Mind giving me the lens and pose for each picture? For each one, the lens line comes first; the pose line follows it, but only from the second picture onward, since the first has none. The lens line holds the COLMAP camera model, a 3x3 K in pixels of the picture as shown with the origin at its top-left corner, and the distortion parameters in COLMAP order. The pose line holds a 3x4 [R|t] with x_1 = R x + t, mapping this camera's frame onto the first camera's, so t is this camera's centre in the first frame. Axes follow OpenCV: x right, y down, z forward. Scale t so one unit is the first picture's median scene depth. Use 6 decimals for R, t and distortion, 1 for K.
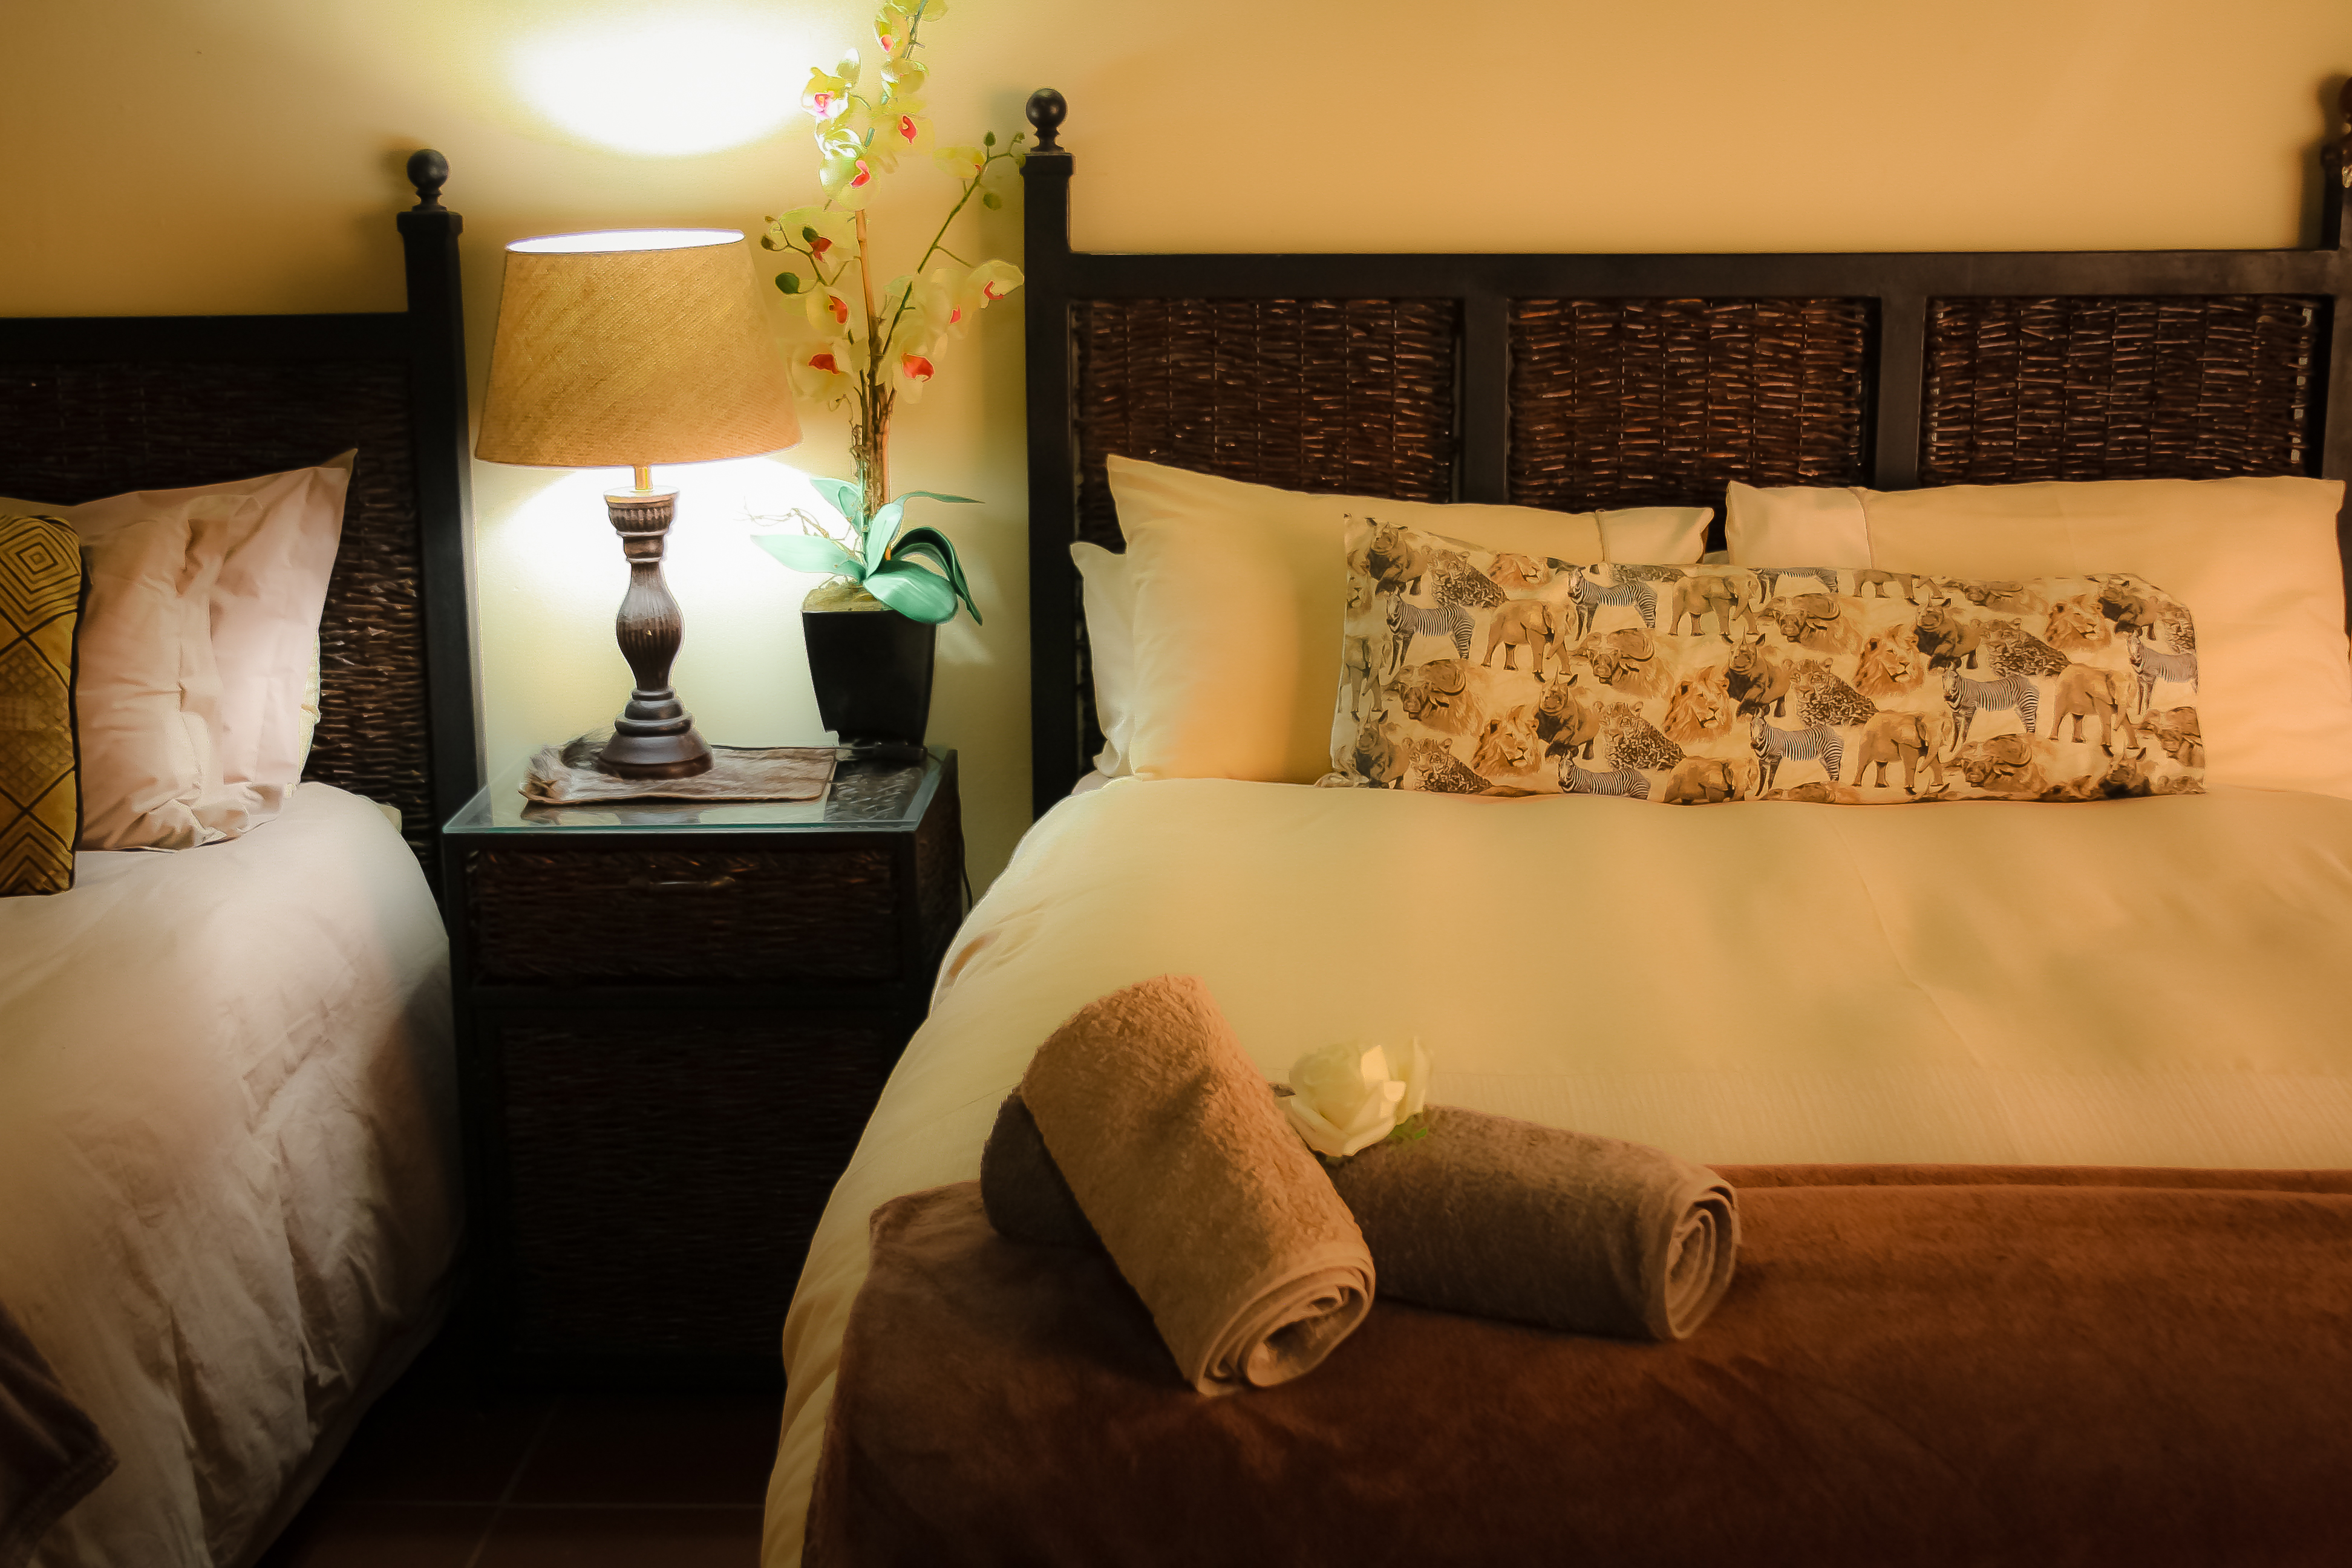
lens RADIAL K [[3058.3, 0, 1186.5], [0, 3058.3, 767.7], [0, 0, 1]] dist [-0.003986, 0.000000]
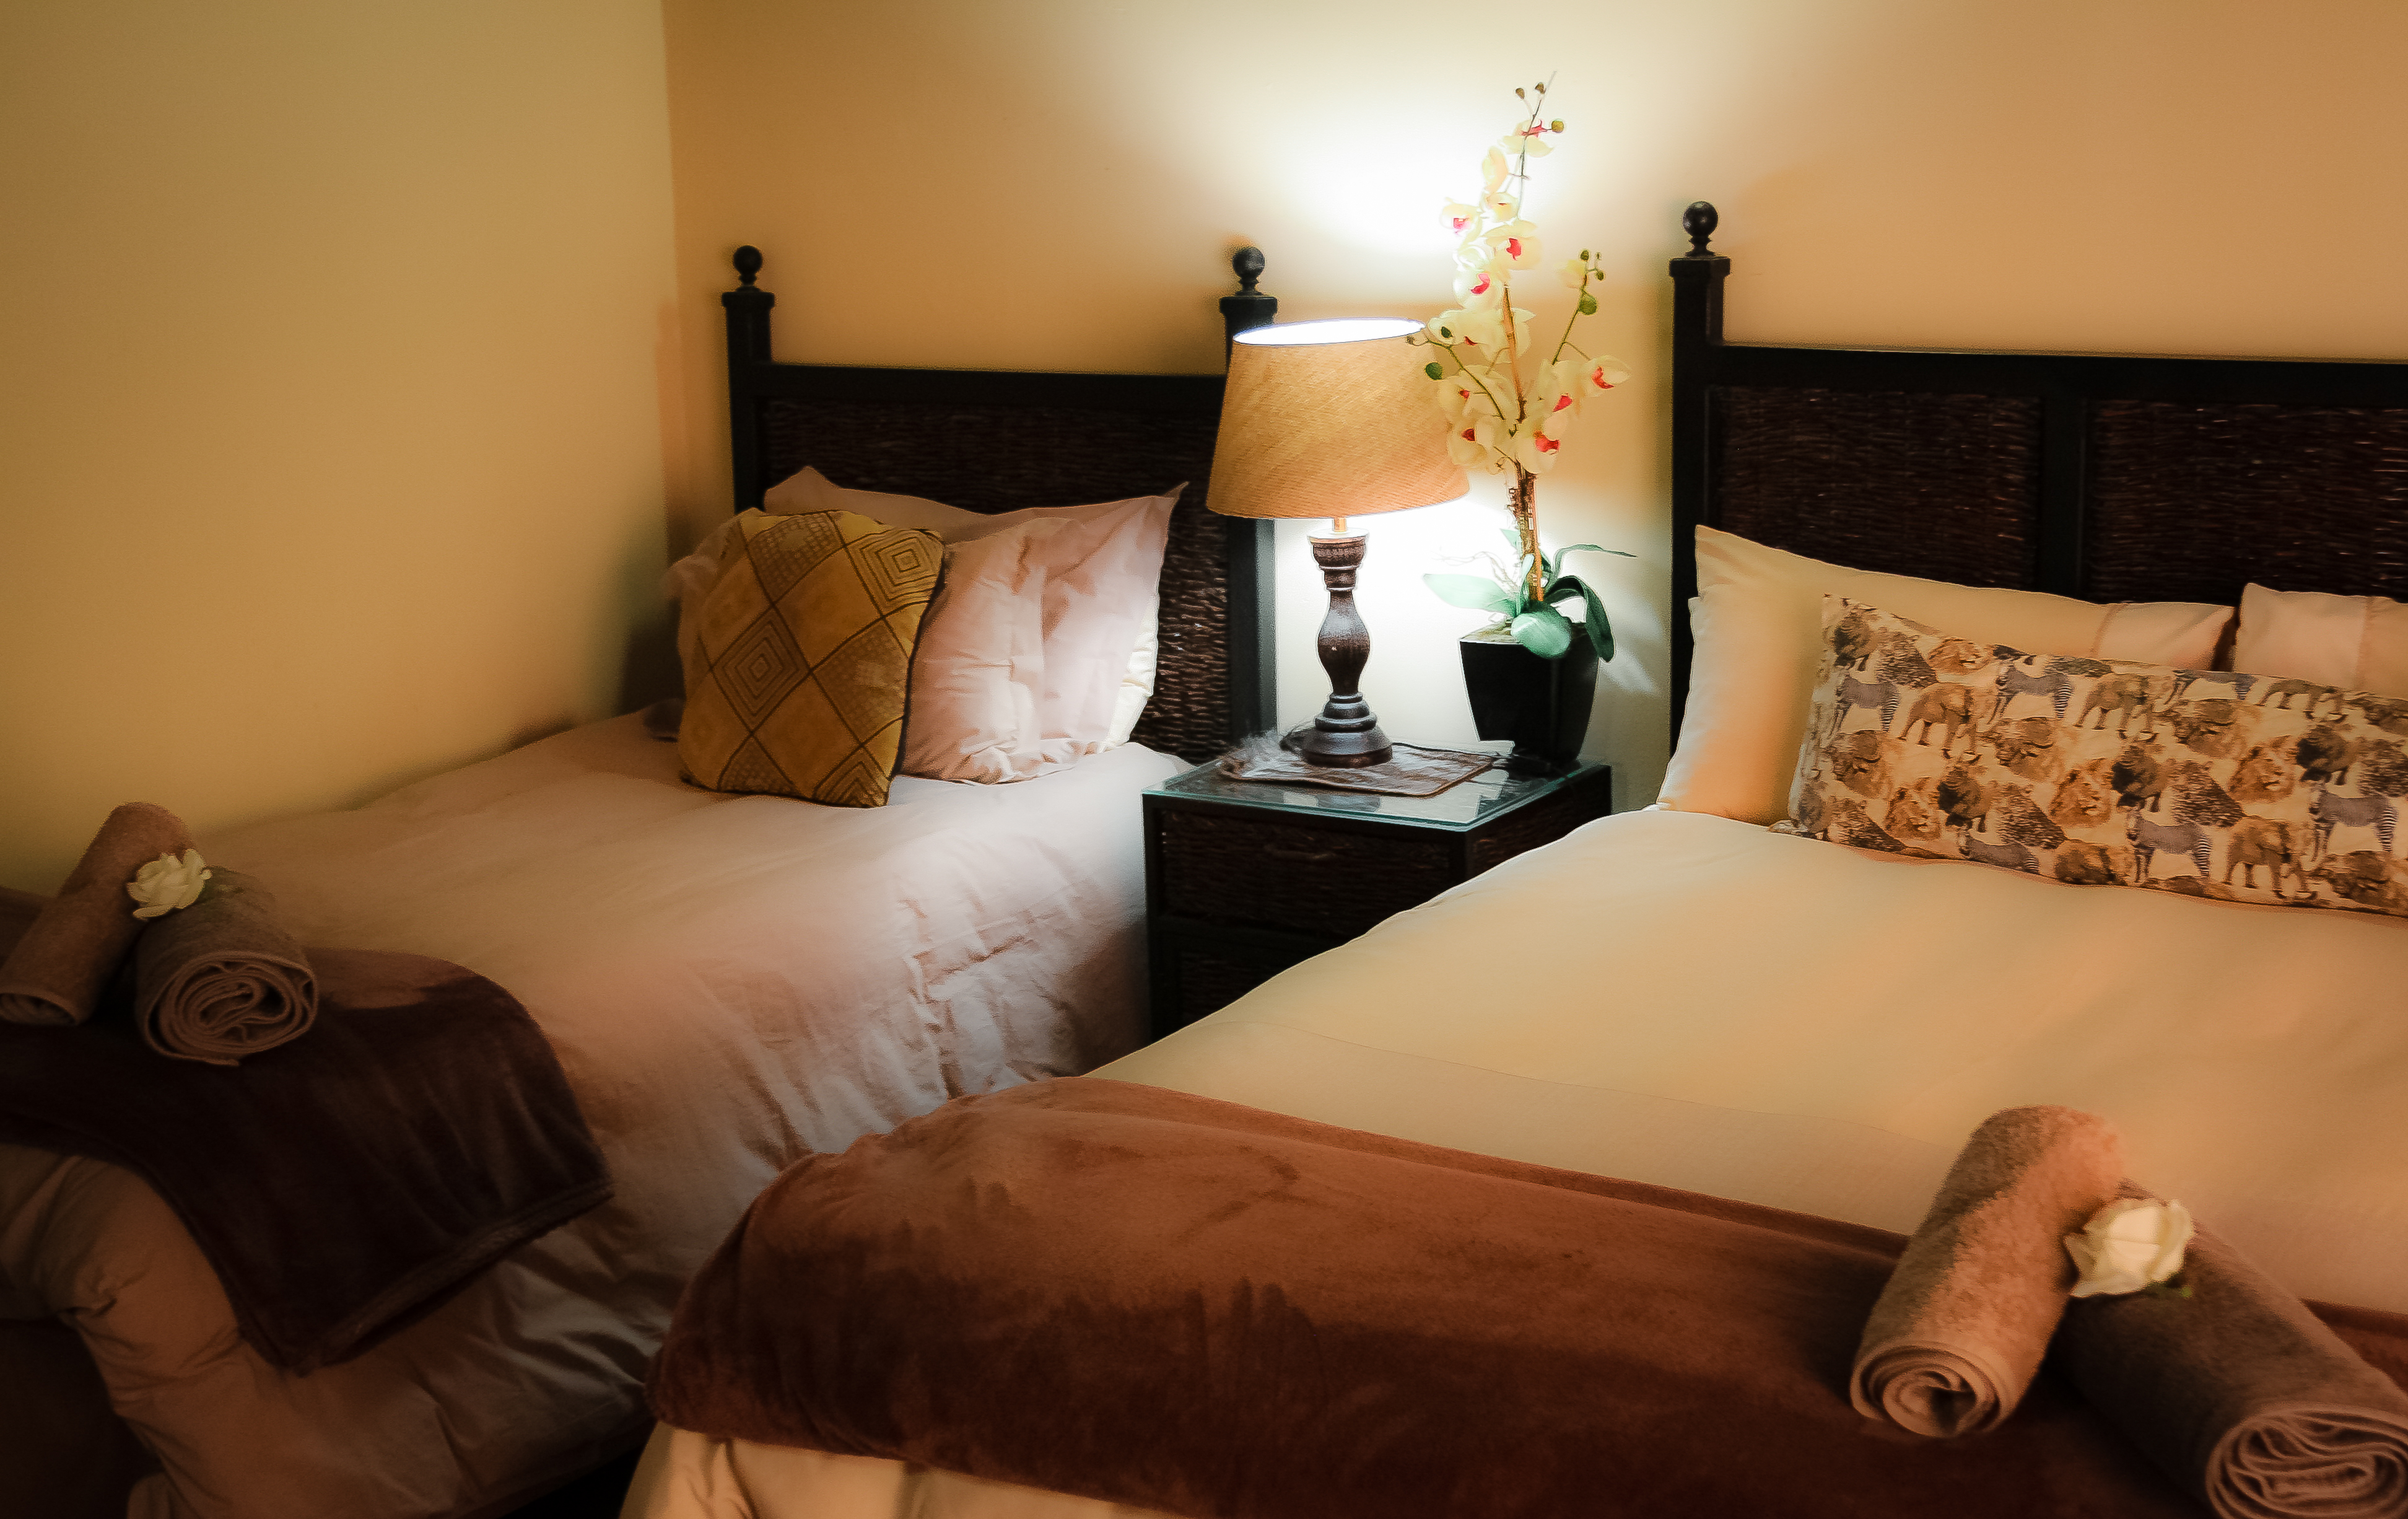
lens RADIAL K [[3228.2, 0, 1190.5], [0, 3228.2, 769.8], [0, 0, 1]] dist [-0.003107, 0.000000]
pose [[0.840270, 0.097501, -0.533329, 0.503549], [-0.086293, 0.995208, 0.045984, -0.053239], [0.535256, 0.007384, 0.844657, -0.137907]]
